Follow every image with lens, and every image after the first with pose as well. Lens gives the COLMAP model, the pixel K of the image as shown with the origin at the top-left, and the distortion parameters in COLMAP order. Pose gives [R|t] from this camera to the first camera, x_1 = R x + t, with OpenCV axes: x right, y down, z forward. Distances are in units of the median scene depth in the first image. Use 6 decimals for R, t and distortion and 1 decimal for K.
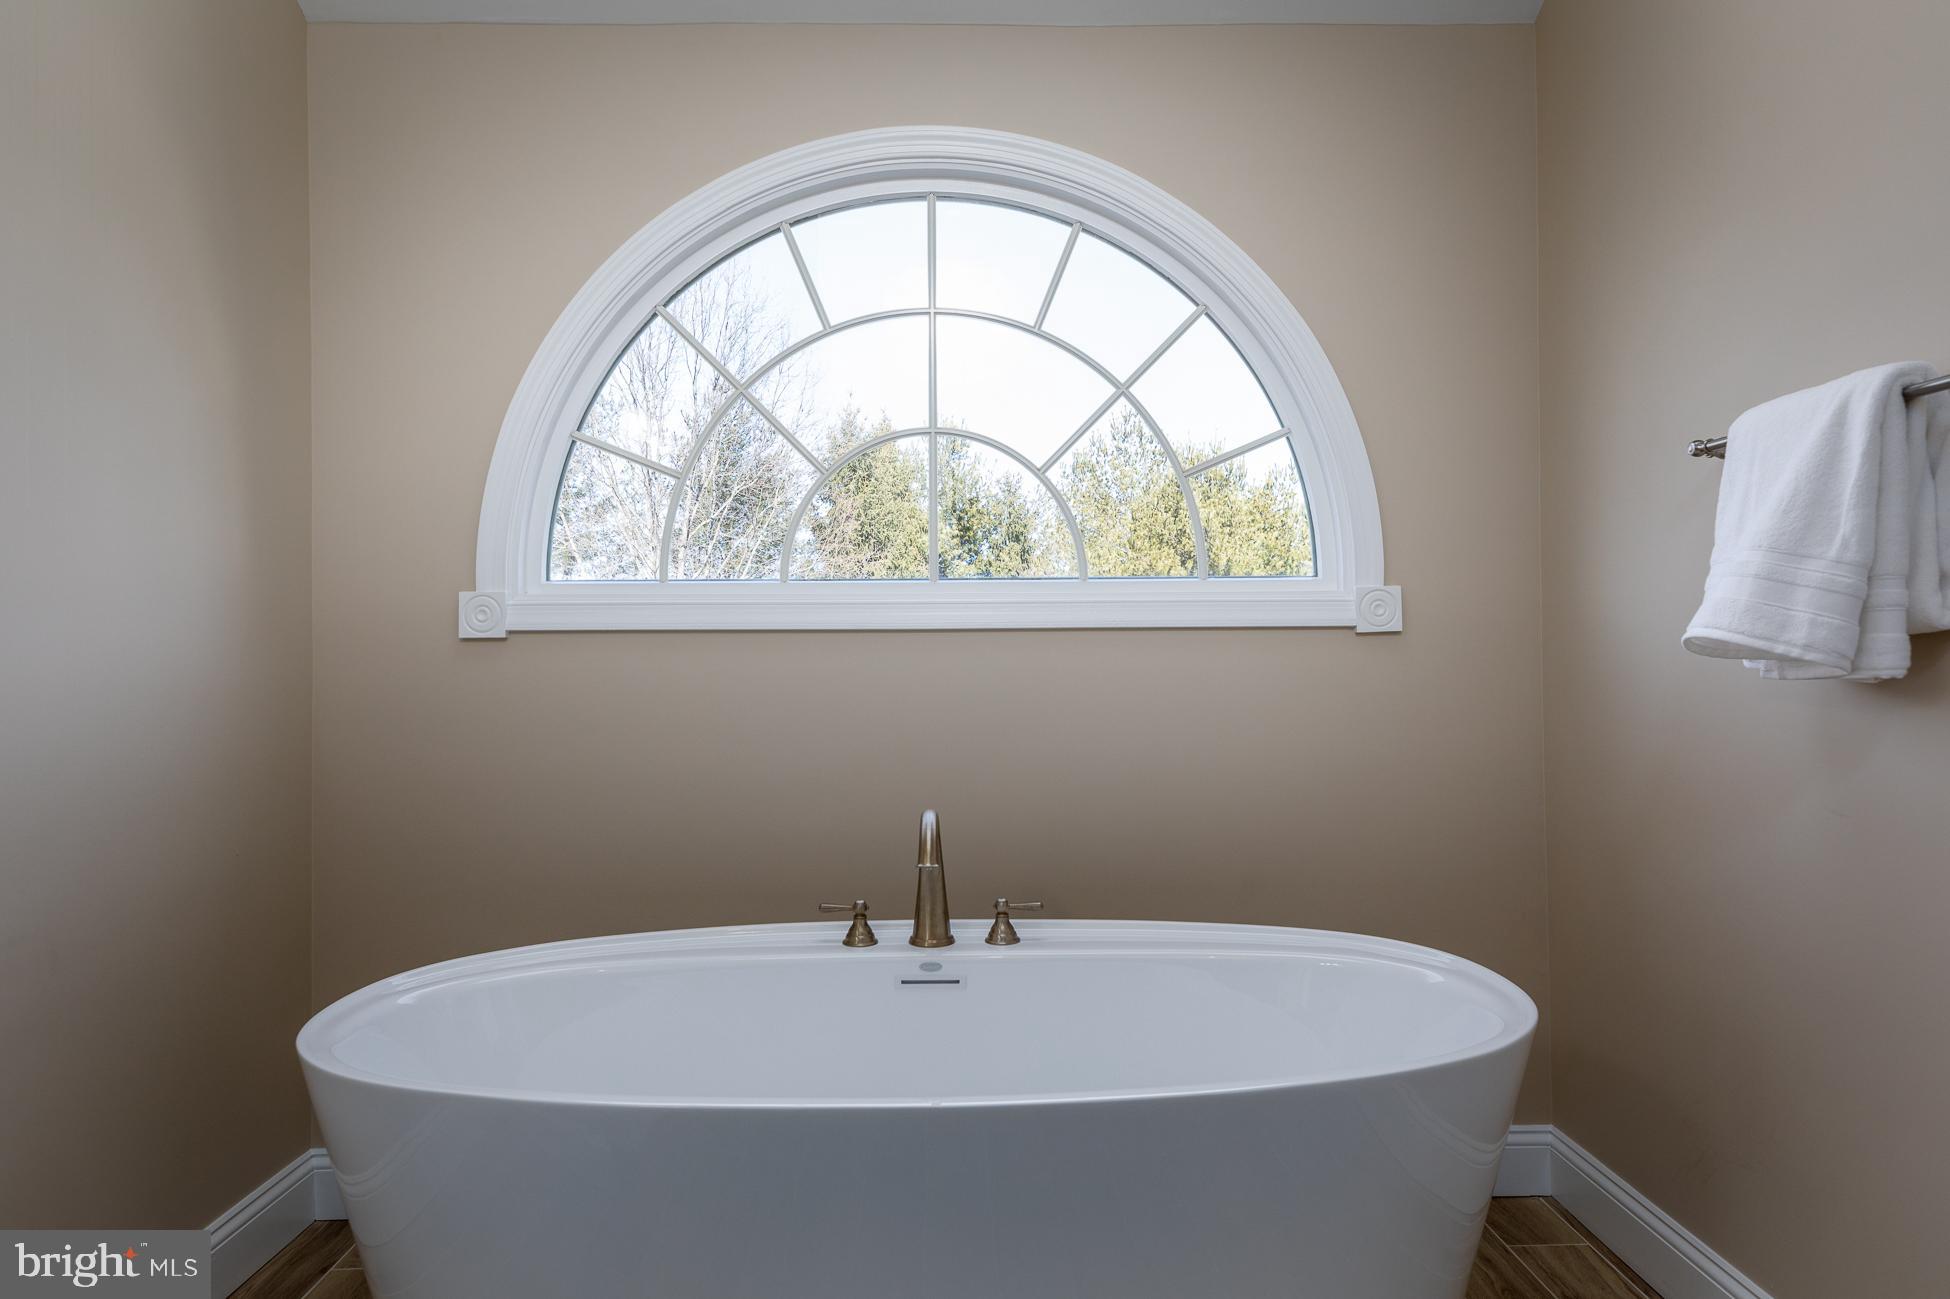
lens RADIAL K [[1249.1, 0, 970.3], [0, 1249.1, 643.7], [0, 0, 1]] dist [0.007584, 0.004441]
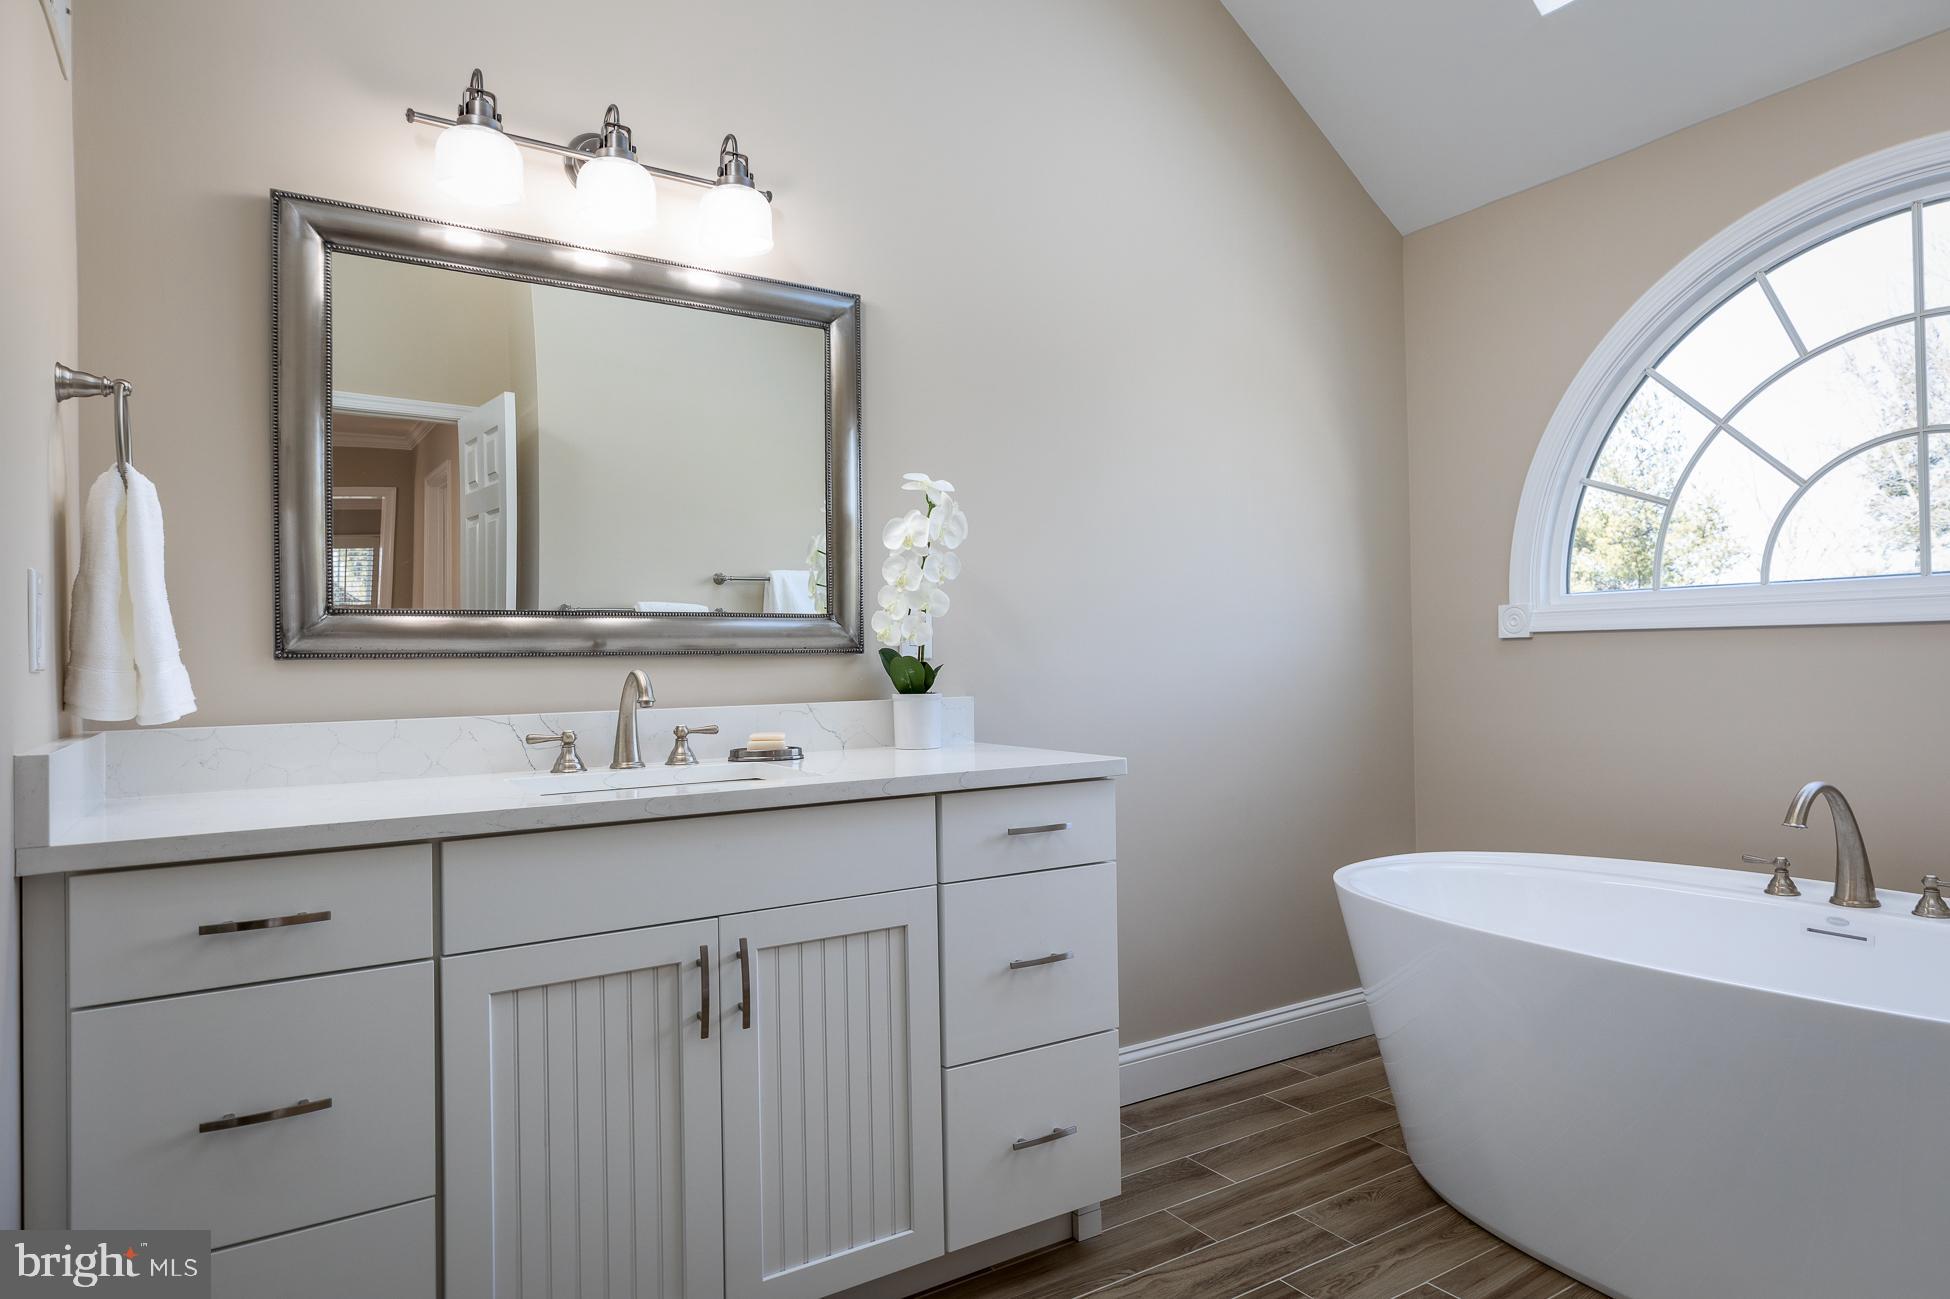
lens RADIAL K [[1163.8, 0, 975.0], [0, 1163.8, 649.5], [0, 0, 1]] dist [0.006480, 0.002963]
pose [[0.511427, -0.009478, -0.859274, 0.429893], [0.021147, 0.999775, 0.001559, -0.006413], [0.859066, -0.018969, 0.511513, -0.189652]]
